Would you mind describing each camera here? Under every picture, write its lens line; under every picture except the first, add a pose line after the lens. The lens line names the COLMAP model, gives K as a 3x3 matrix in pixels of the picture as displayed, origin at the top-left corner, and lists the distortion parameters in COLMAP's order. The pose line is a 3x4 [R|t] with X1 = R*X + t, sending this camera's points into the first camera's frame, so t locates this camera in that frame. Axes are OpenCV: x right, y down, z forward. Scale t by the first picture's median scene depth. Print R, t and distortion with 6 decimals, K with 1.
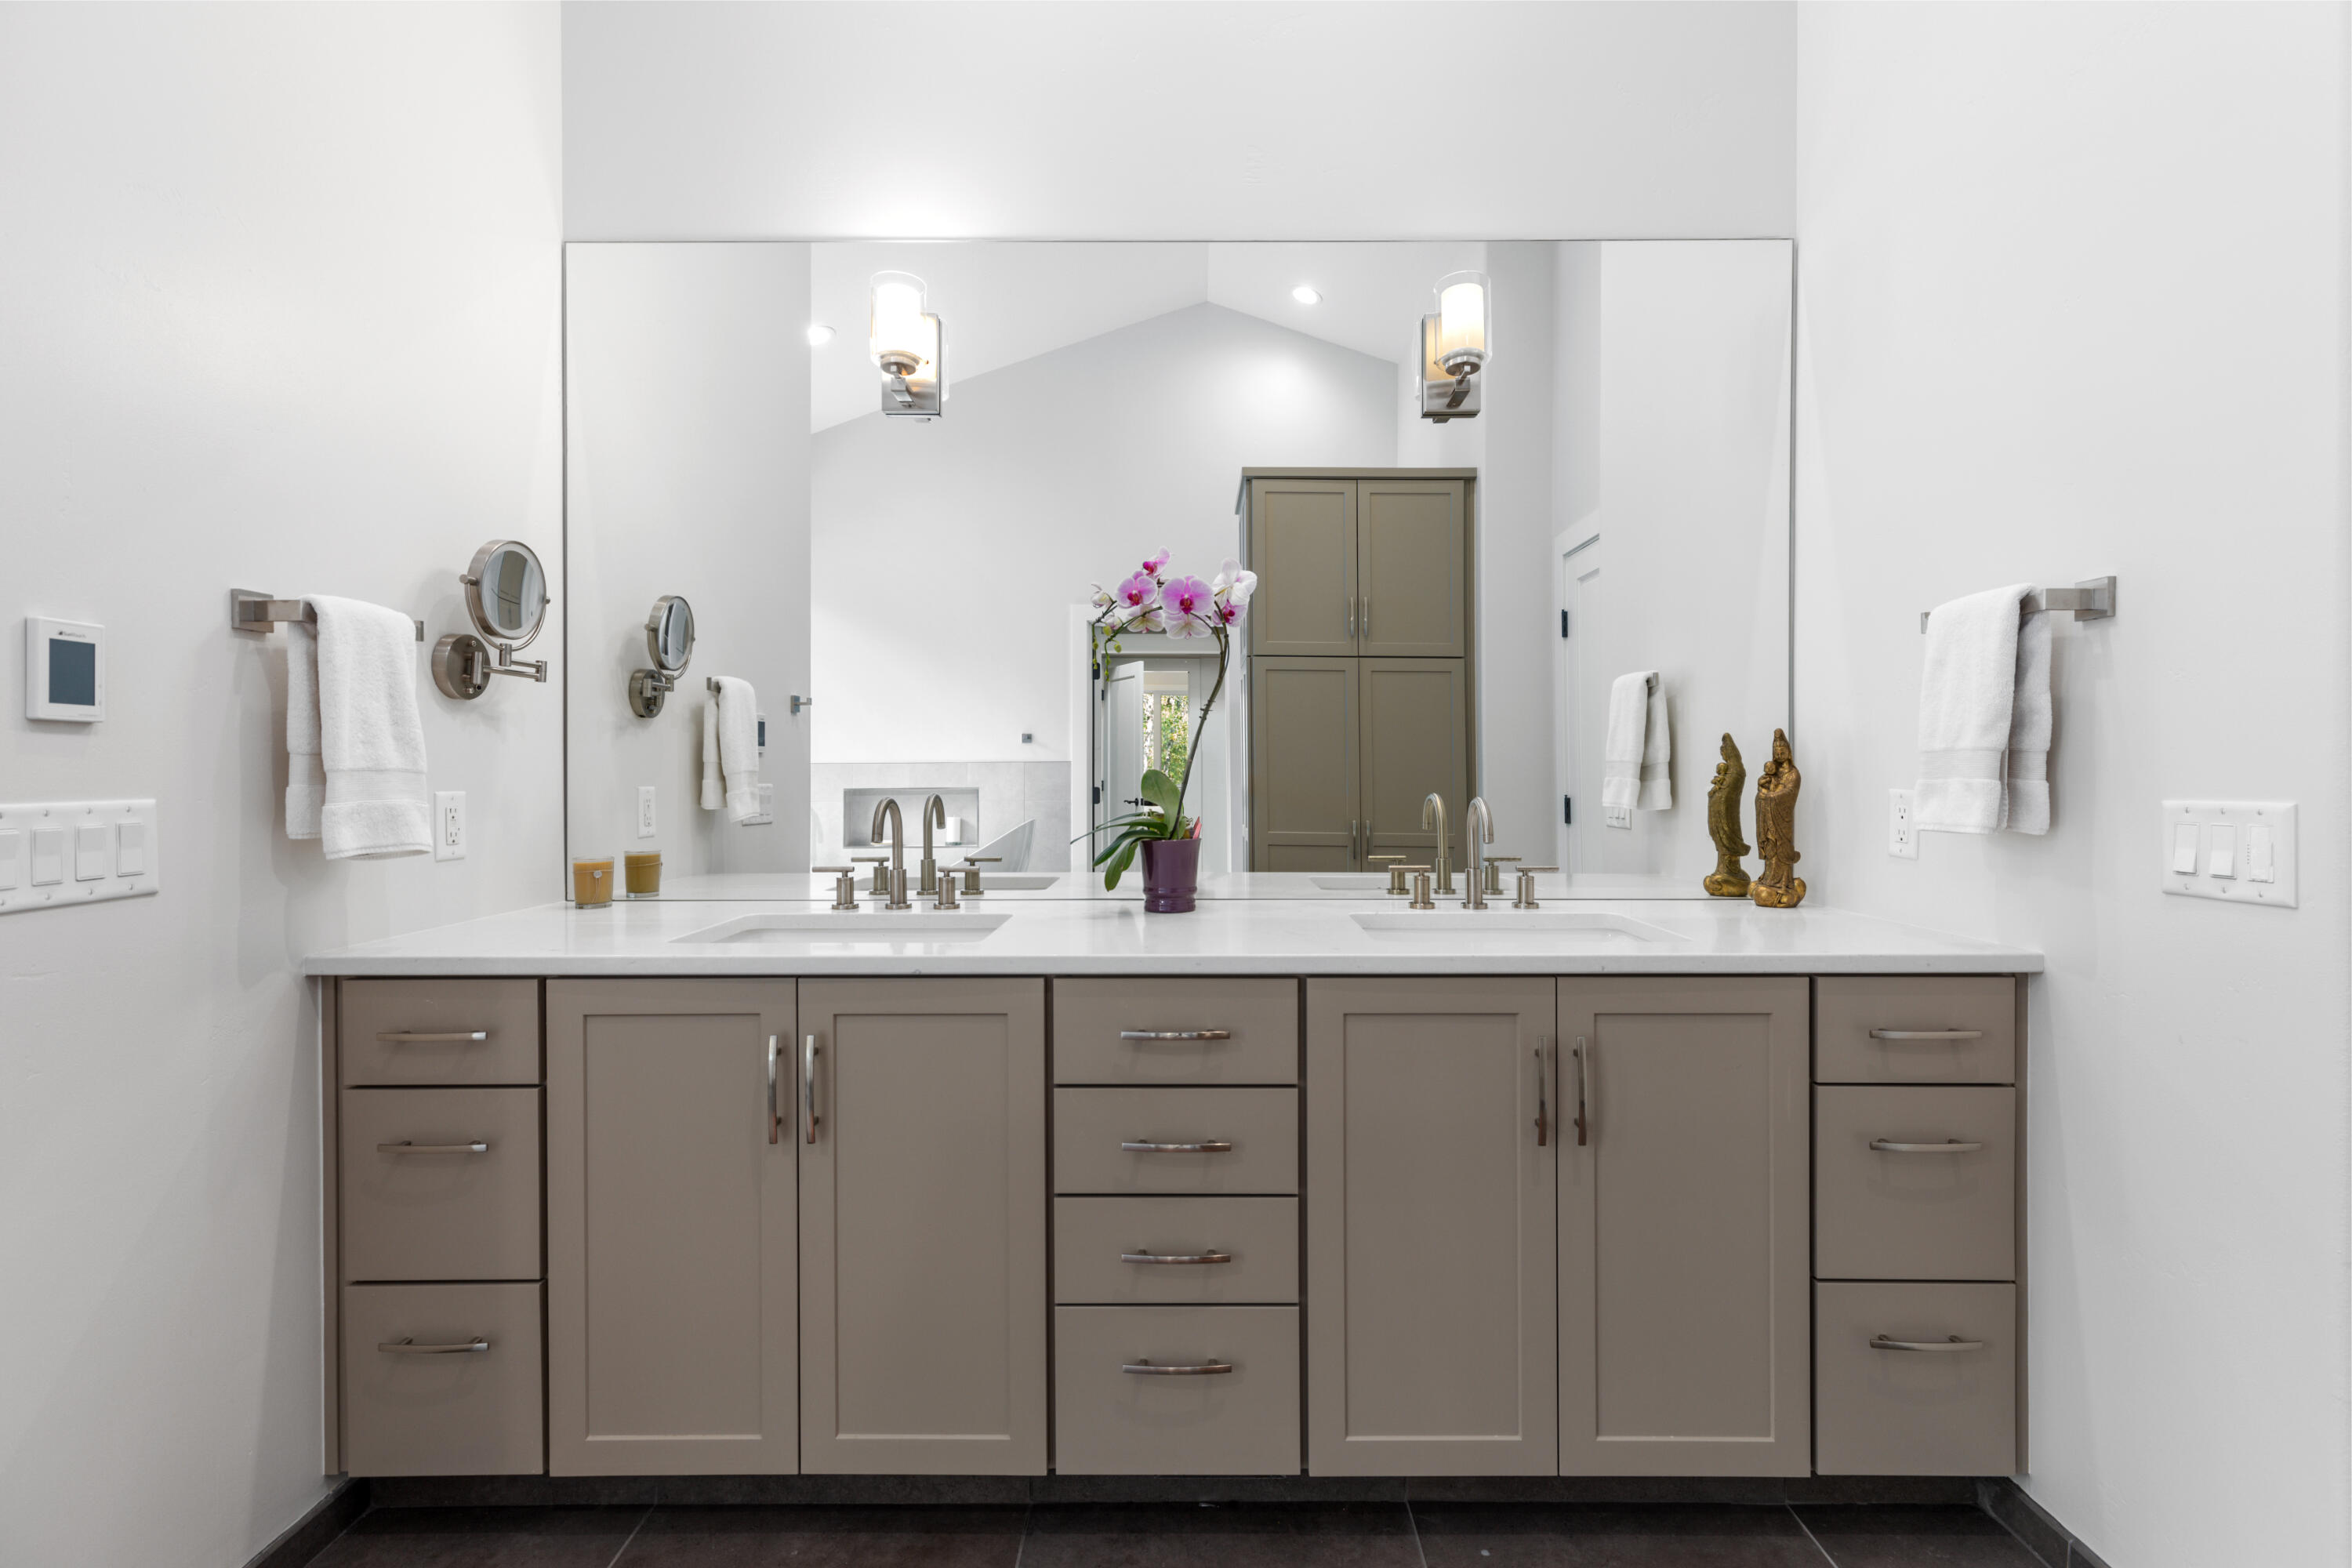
lens RADIAL K [[1055.8, 0, 1177.1], [0, 1055.8, 779.5], [0, 0, 1]] dist [0.001830, 0.000566]
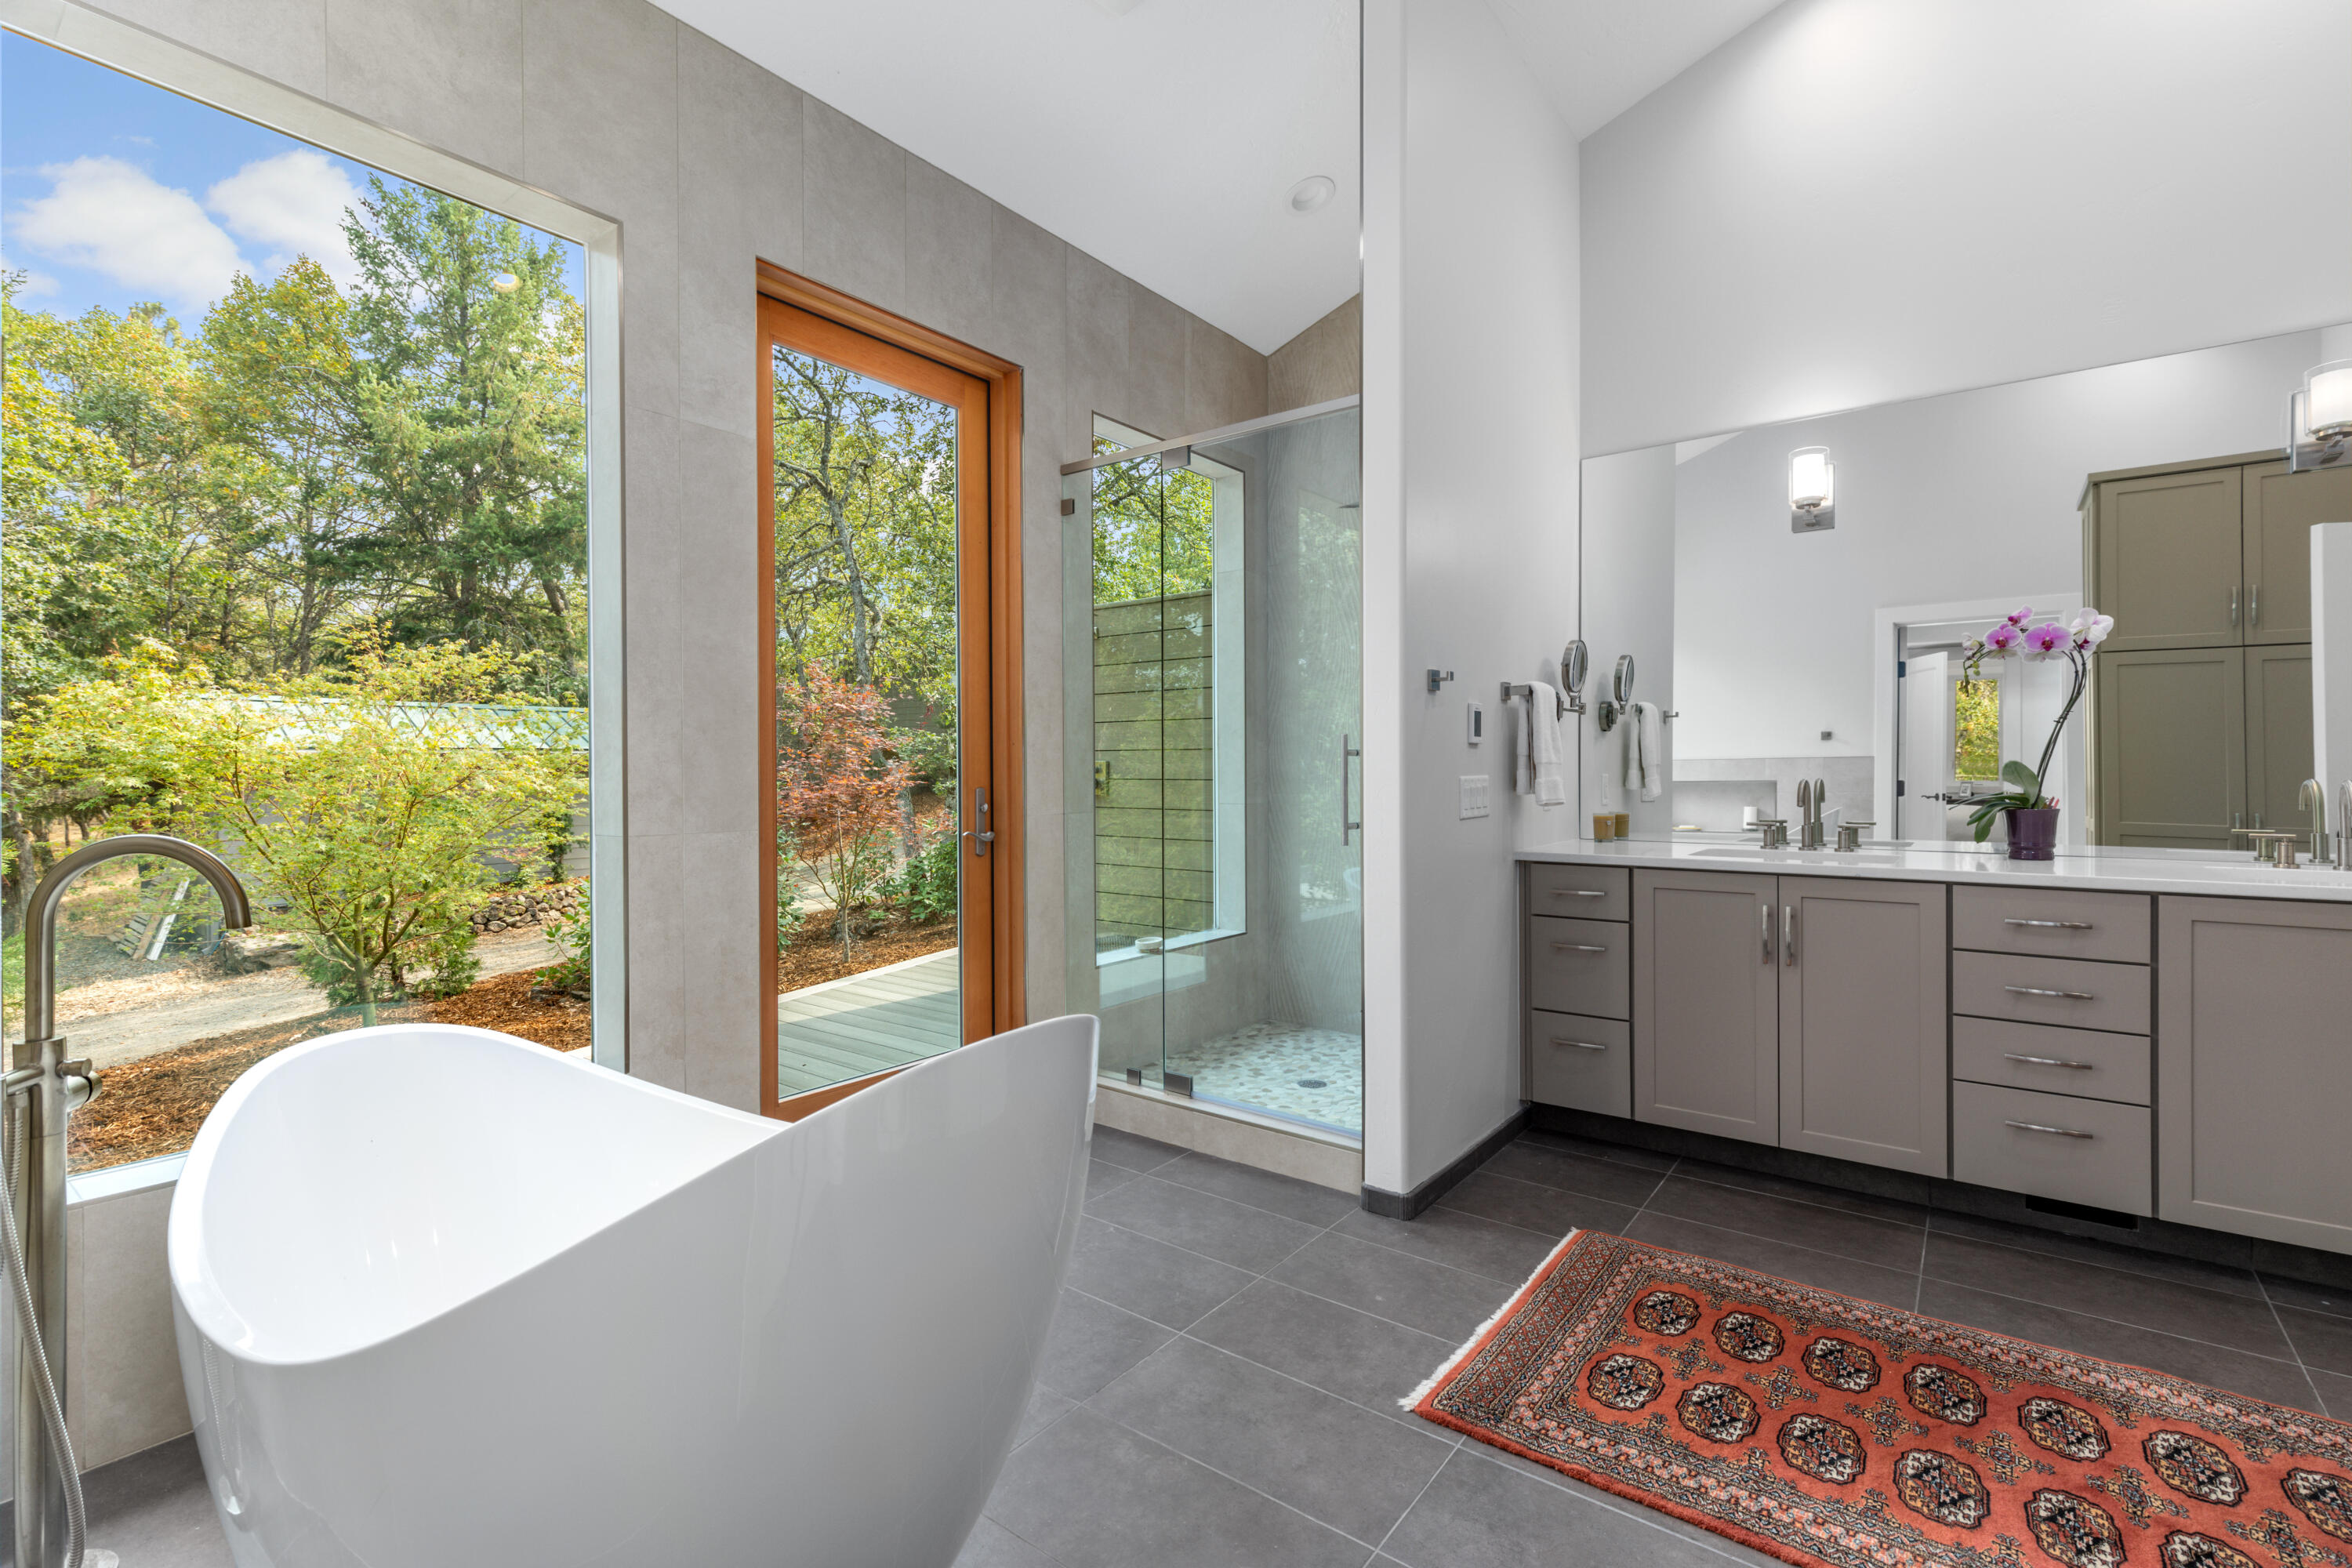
lens RADIAL K [[1055.8, 0, 1177.1], [0, 1055.8, 779.5], [0, 0, 1]] dist [0.001830, 0.000566]
pose [[0.802743, 0.002500, -0.596320, -0.080089], [-0.001242, 0.999996, 0.002519, 0.013843], [0.596323, -0.001282, 0.802743, -0.819760]]
